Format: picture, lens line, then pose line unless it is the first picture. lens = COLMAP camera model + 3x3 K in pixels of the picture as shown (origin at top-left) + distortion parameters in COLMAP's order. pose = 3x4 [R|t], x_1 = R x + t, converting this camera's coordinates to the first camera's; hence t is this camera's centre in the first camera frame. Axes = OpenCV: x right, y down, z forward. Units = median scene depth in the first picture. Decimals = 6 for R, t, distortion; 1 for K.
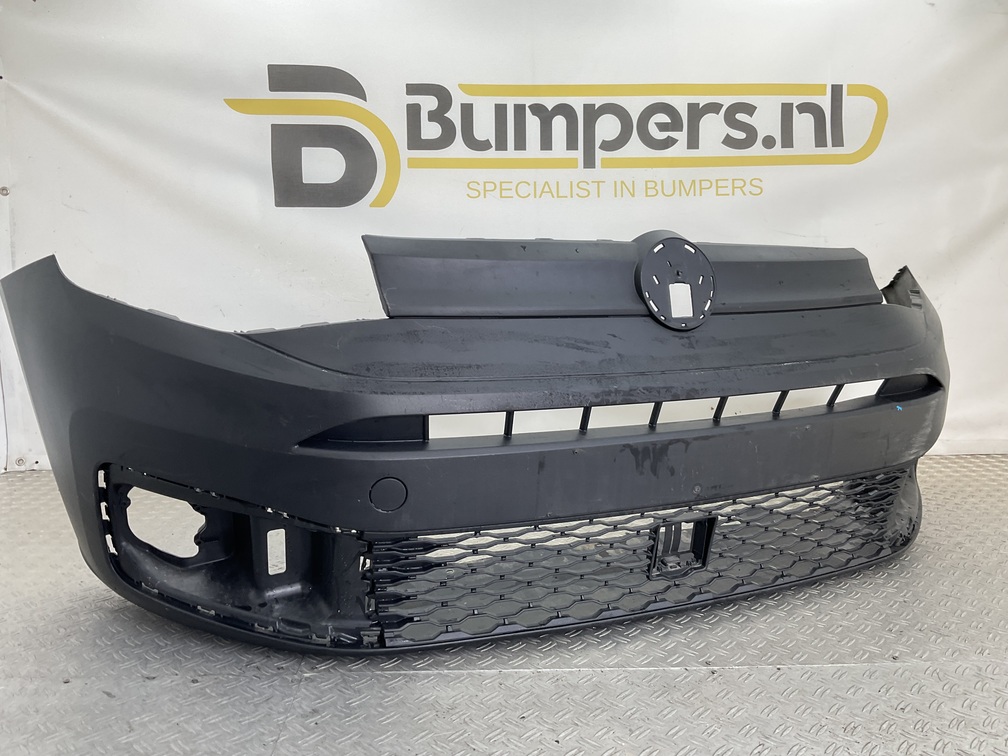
lens RADIAL K [[815.5, 0, 493.2], [0, 815.5, 350.1], [0, 0, 1]] dist [0.110825, -0.268910]
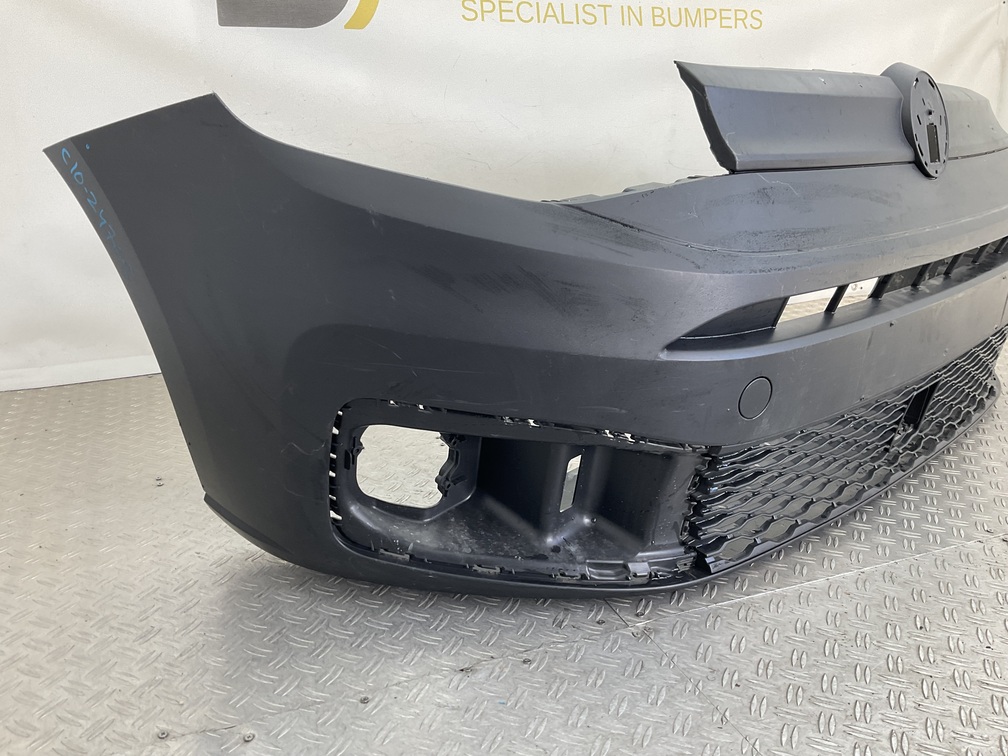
lens RADIAL K [[851.3, 0, 474.0], [0, 851.3, 358.4], [0, 0, 1]] dist [0.062382, -0.203892]
pose [[0.939818, -0.098508, 0.327166, -0.570421], [0.038582, 0.982009, 0.184848, -0.024852], [-0.339489, -0.161101, 0.926711, 0.280370]]
